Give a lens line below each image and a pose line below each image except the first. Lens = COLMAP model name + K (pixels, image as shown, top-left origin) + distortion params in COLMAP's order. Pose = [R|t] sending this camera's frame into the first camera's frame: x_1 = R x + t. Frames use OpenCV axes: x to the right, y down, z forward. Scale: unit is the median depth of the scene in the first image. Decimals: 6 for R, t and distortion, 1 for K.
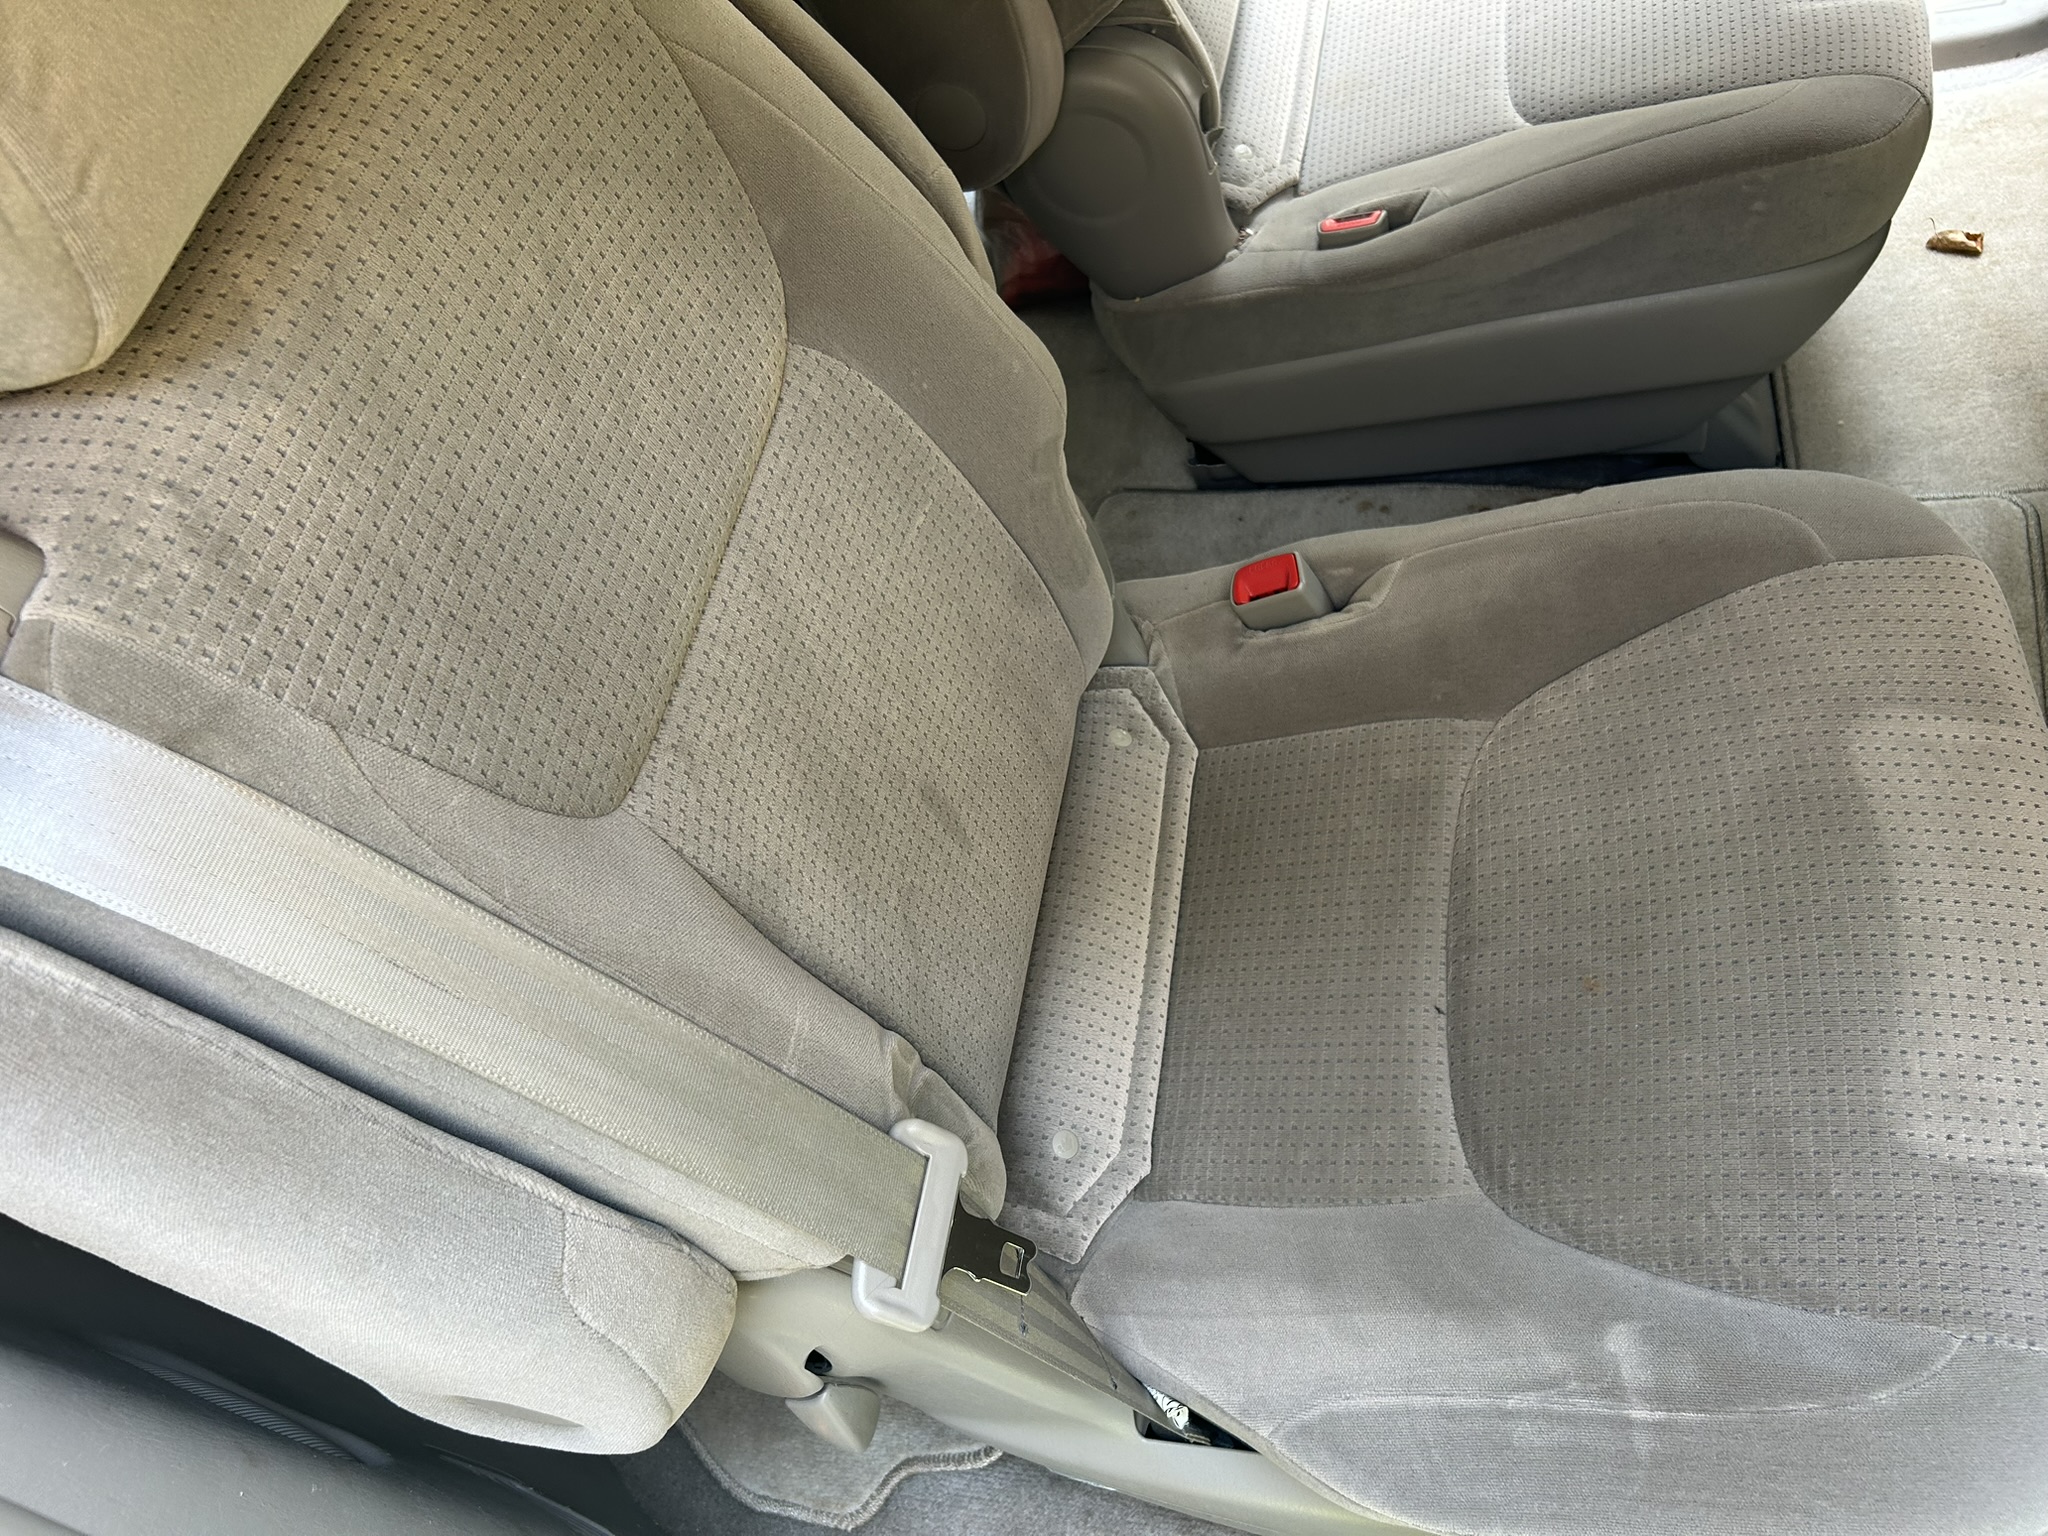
lens RADIAL K [[1530.3, 0, 989.8], [0, 1530.3, 773.2], [0, 0, 1]] dist [0.051745, -0.062469]
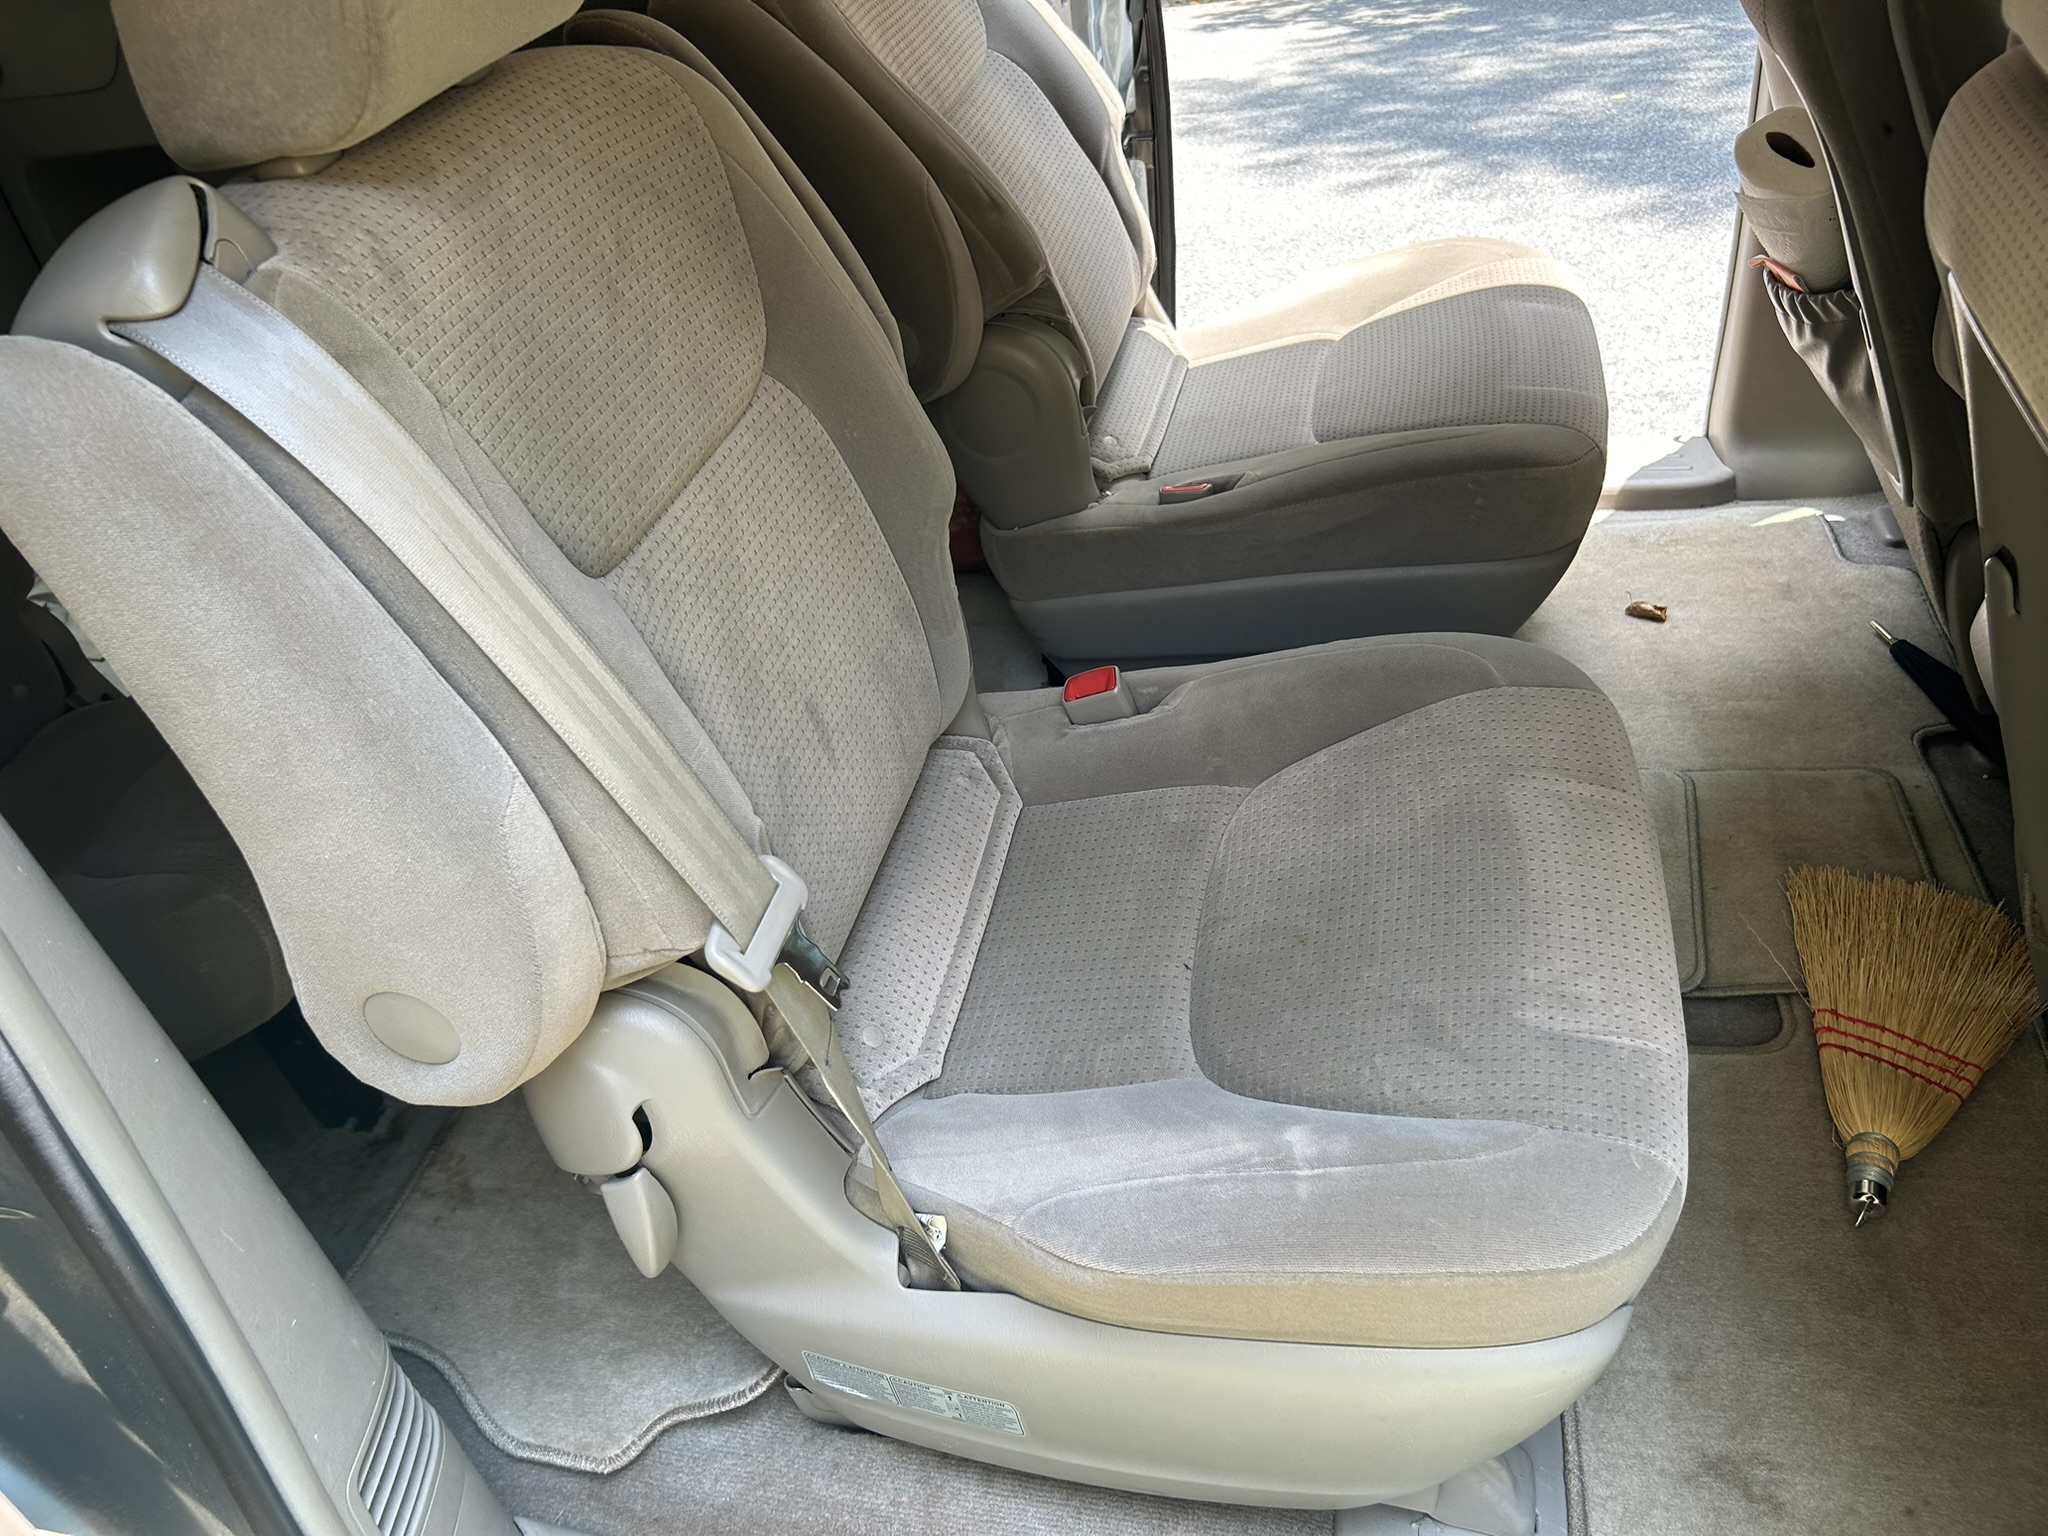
lens RADIAL K [[1508.0, 0, 991.9], [0, 1508.0, 771.3], [0, 0, 1]] dist [0.190409, -0.505253]
pose [[0.985294, 0.153309, 0.075446, 0.017725], [-0.124560, 0.946706, -0.297040, 0.353221], [-0.116964, 0.283274, 0.951880, -0.176261]]
